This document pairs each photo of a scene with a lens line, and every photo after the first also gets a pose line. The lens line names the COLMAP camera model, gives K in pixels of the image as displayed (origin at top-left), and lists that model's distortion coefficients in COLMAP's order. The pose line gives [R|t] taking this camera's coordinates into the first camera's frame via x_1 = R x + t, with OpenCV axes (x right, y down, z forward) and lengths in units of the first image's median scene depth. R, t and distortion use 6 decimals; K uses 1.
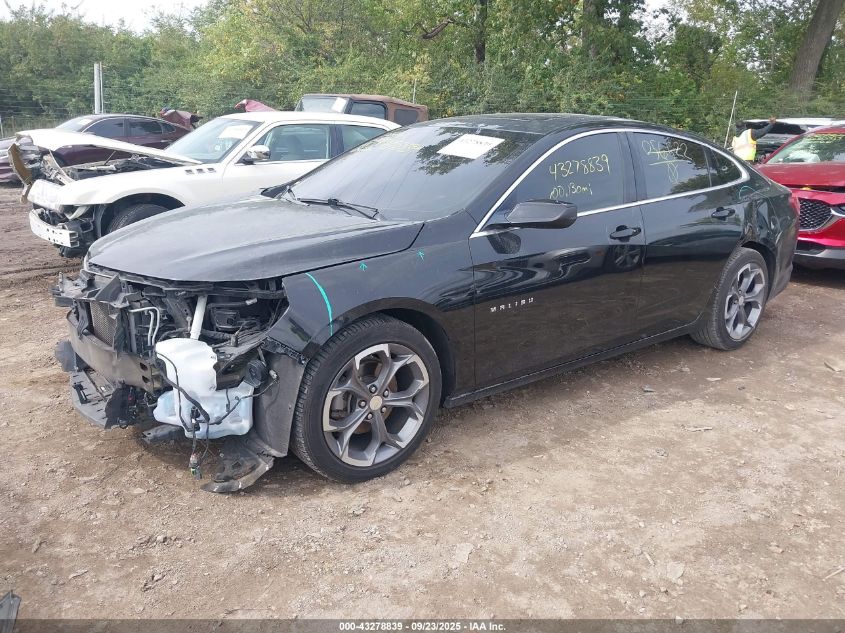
lens RADIAL K [[647.0, 0, 422.5], [0, 647.0, 316.5], [0, 0, 1]] dist [0.006045, -0.005064]
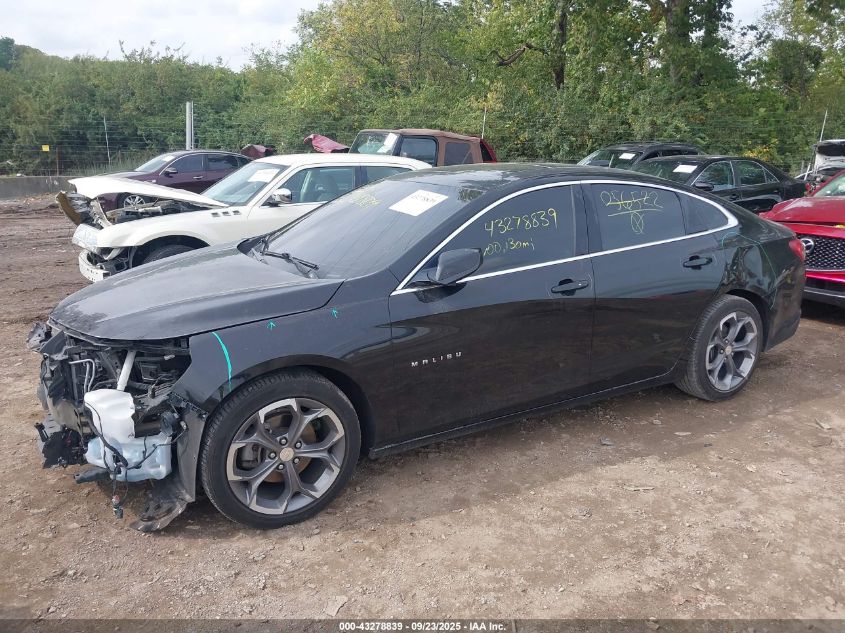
lens RADIAL K [[650.1, 0, 422.5], [0, 650.1, 316.5], [0, 0, 1]] dist [-0.000083, -0.005272]
pose [[0.990916, 0.012649, -0.133884, 0.183117], [-0.017211, 0.999308, -0.032975, -0.037730], [0.133374, 0.034979, 0.990448, -0.018506]]
